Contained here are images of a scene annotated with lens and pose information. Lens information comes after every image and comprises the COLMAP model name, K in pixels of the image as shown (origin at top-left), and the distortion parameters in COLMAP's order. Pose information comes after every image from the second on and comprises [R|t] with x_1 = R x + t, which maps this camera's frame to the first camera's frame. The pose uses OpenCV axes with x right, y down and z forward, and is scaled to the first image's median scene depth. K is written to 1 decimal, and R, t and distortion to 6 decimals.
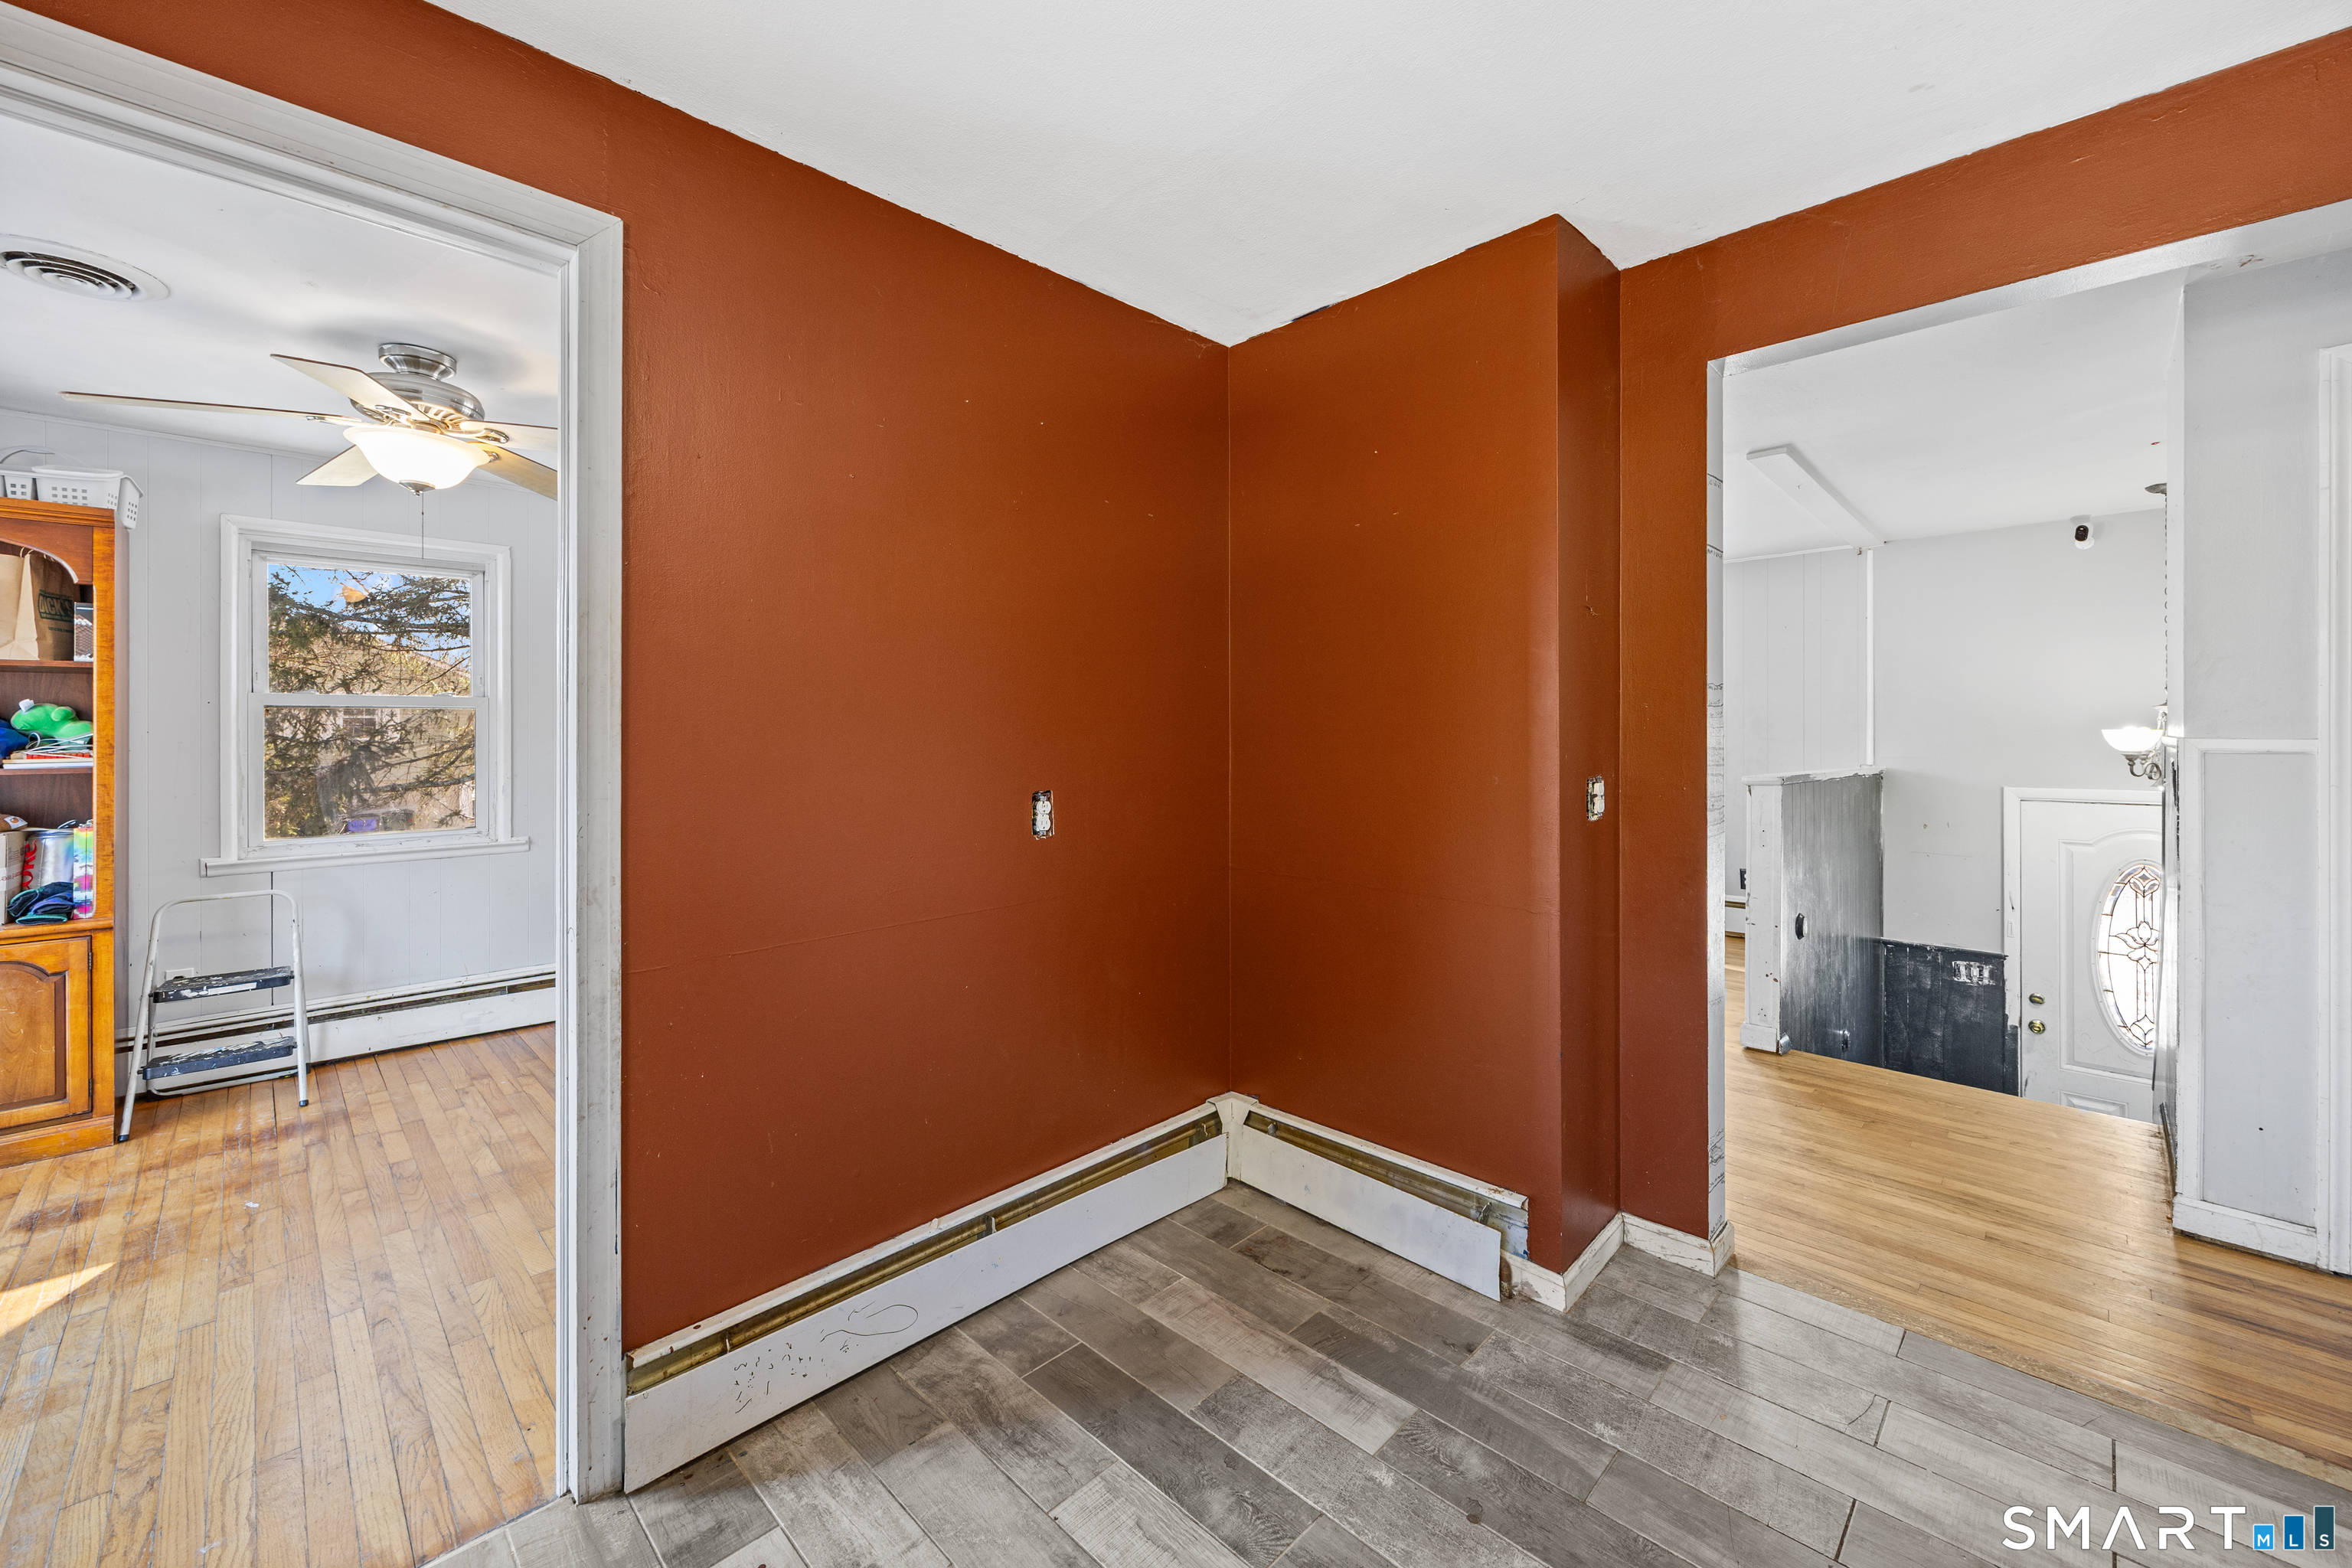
lens RADIAL K [[923.8, 0, 1167.6], [0, 923.8, 731.2], [0, 0, 1]] dist [-0.000553, 0.000850]
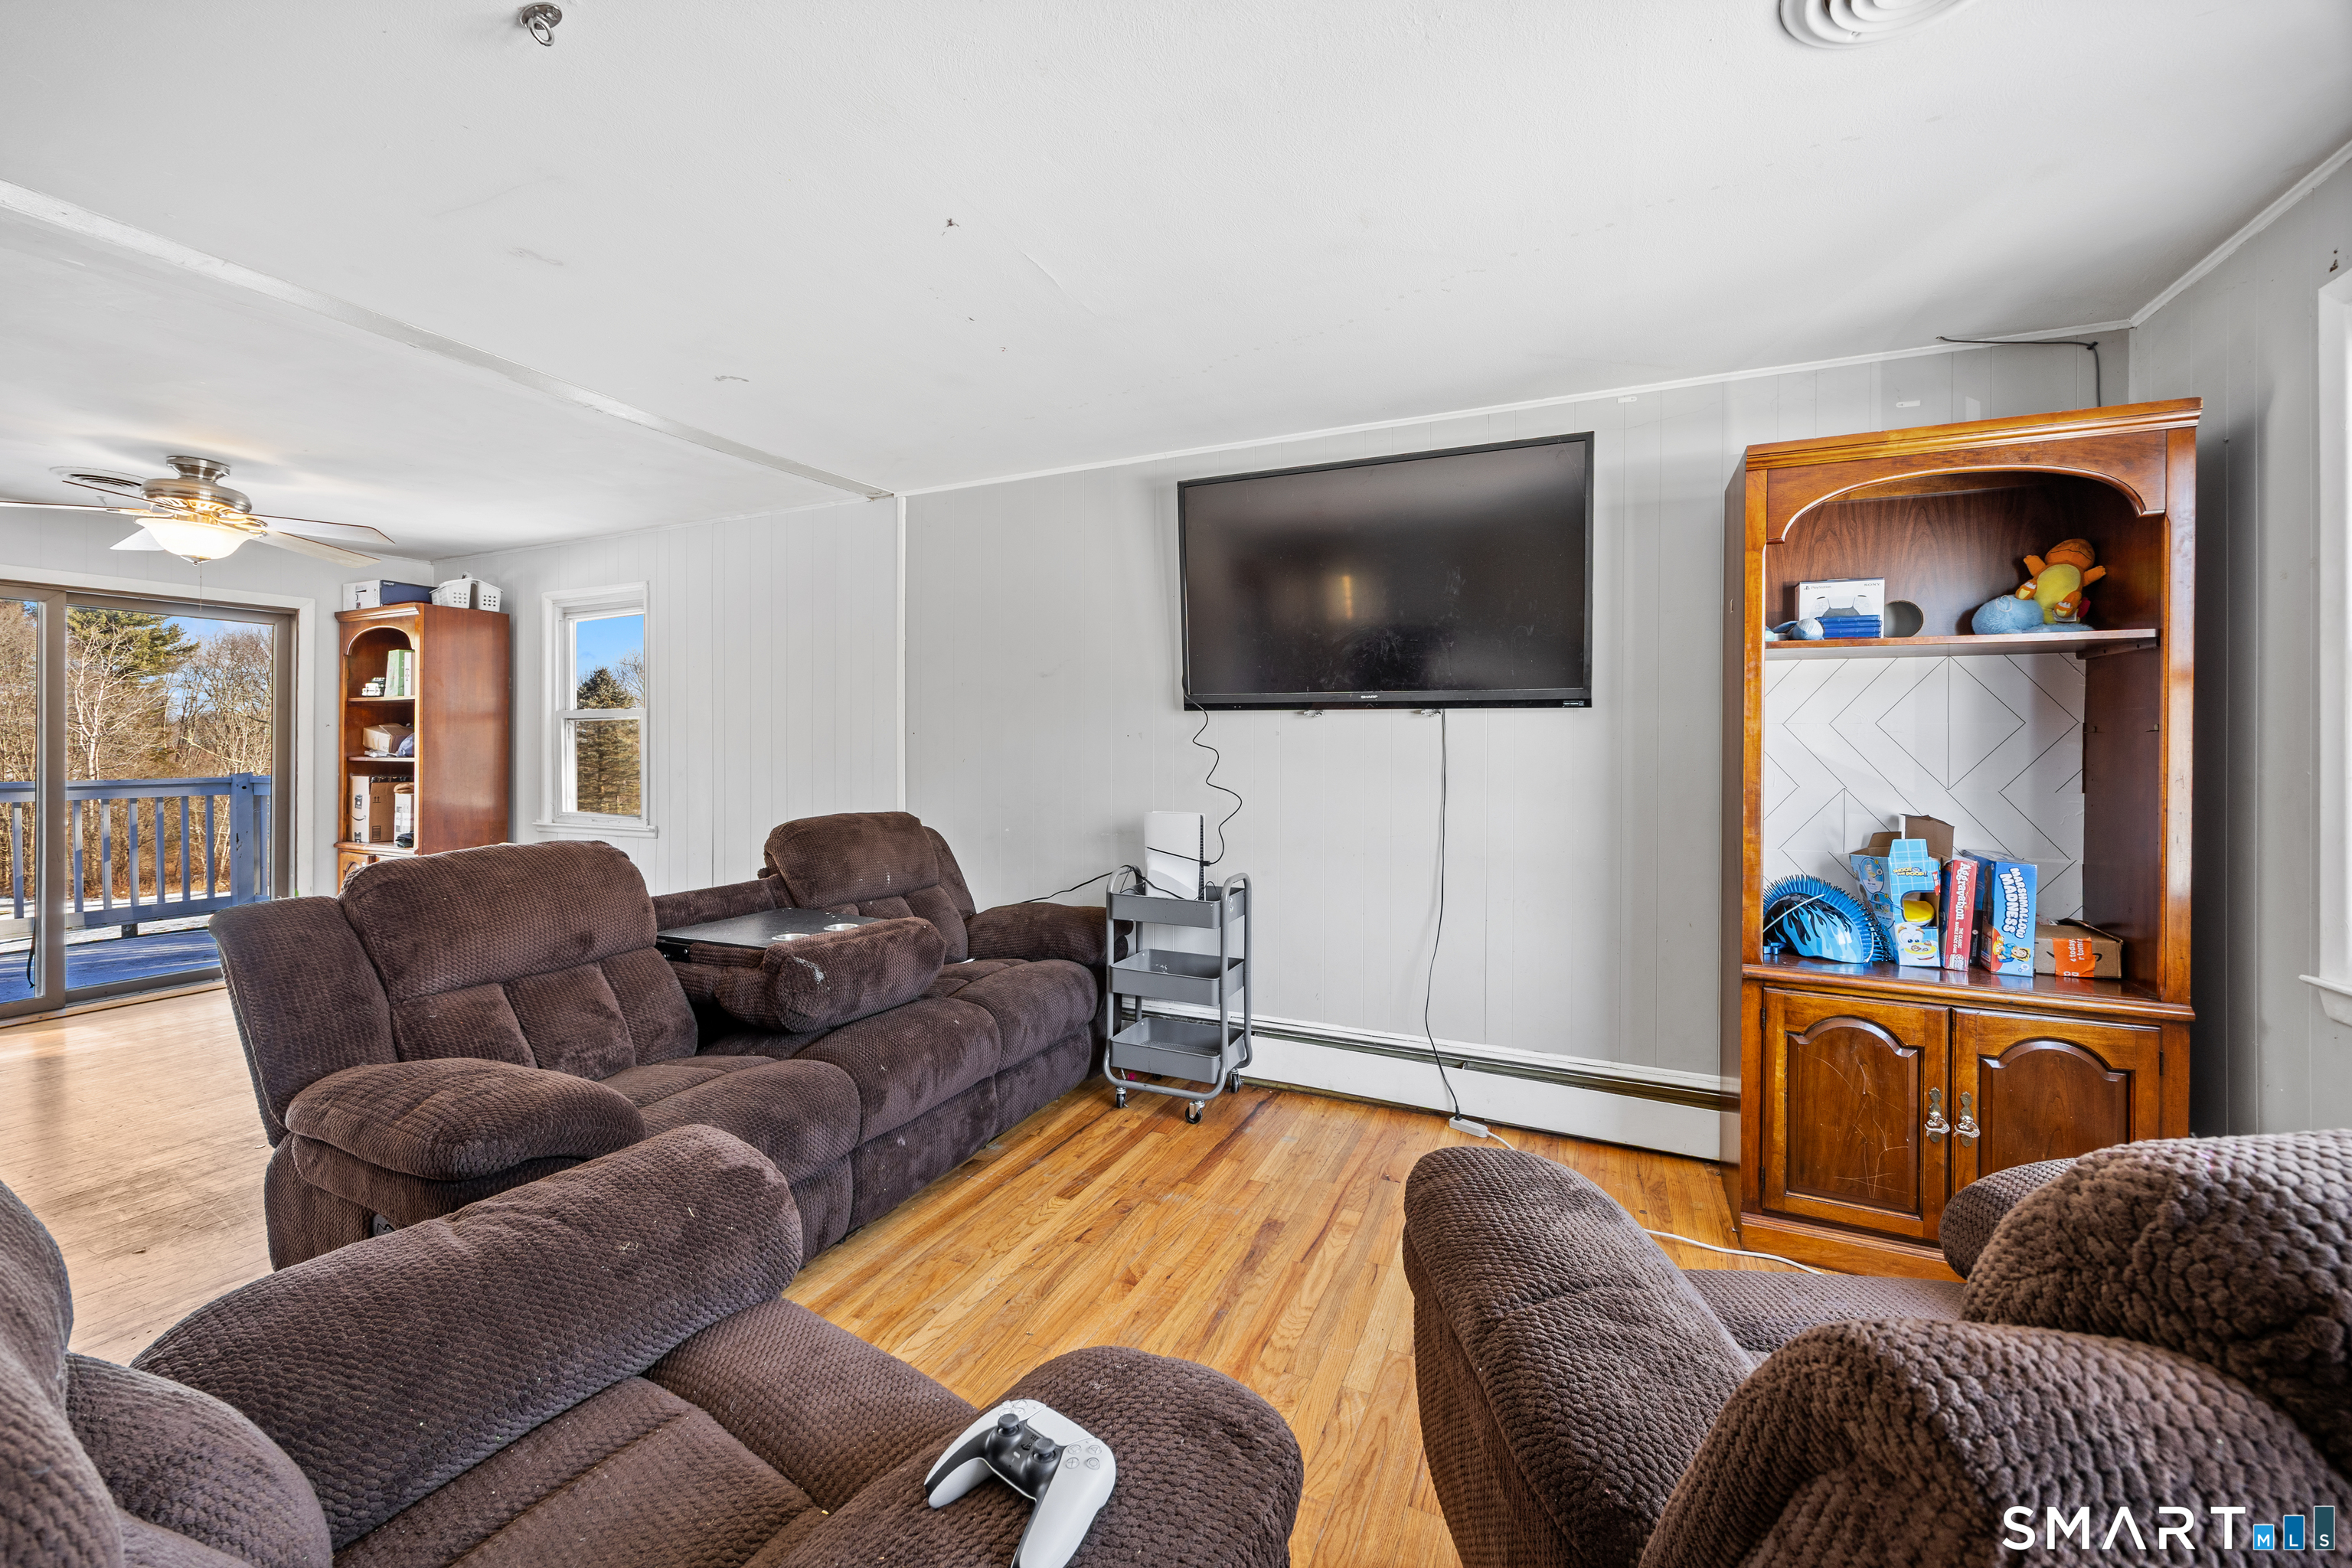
lens RADIAL K [[923.8, 0, 1171.5], [0, 923.8, 740.1], [0, 0, 1]] dist [-0.000553, 0.000850]
pose [[0.350930, 0.001005, -0.936401, 0.882049], [0.001320, 0.999998, 0.001568, 0.007156], [0.936401, -0.001787, 0.350928, 1.680830]]
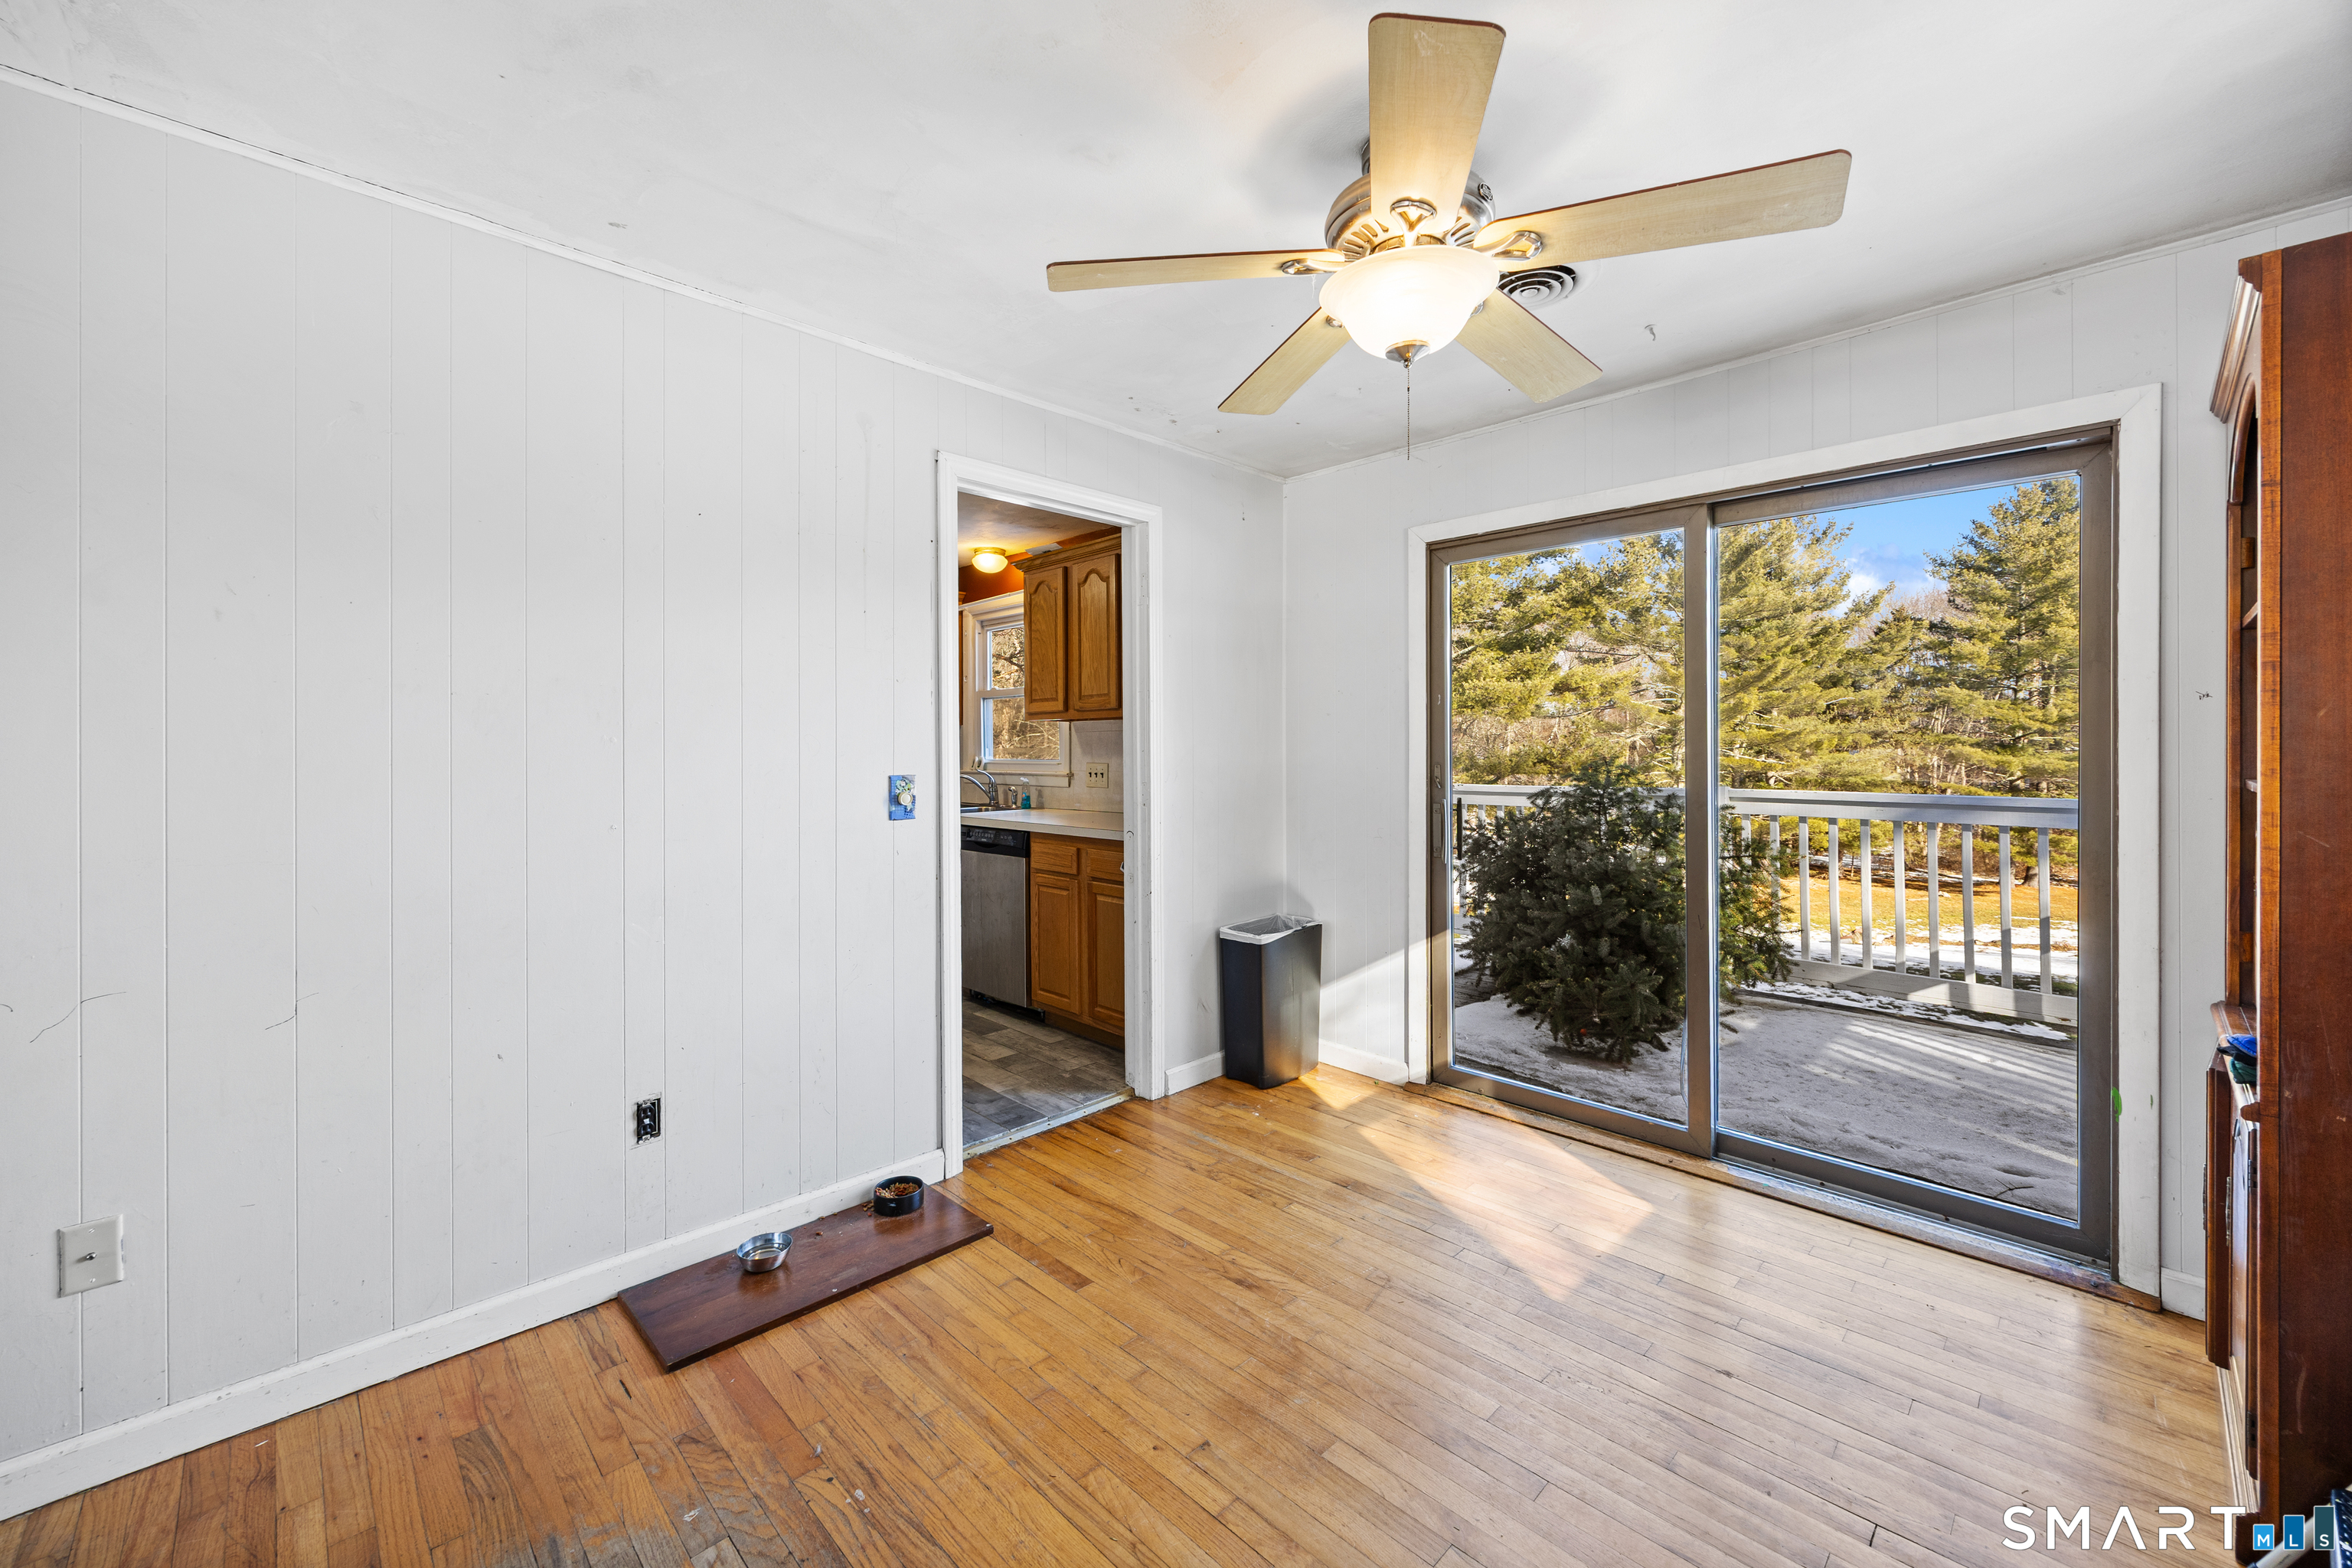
lens RADIAL K [[923.8, 0, 1169.4], [0, 923.8, 759.1], [0, 0, 1]] dist [-0.000553, 0.000850]
pose [[-0.999958, 0.007247, 0.005569, -0.579392], [0.007321, 0.999884, 0.013370, 0.011030], [-0.005471, 0.013410, -0.999895, 1.476640]]
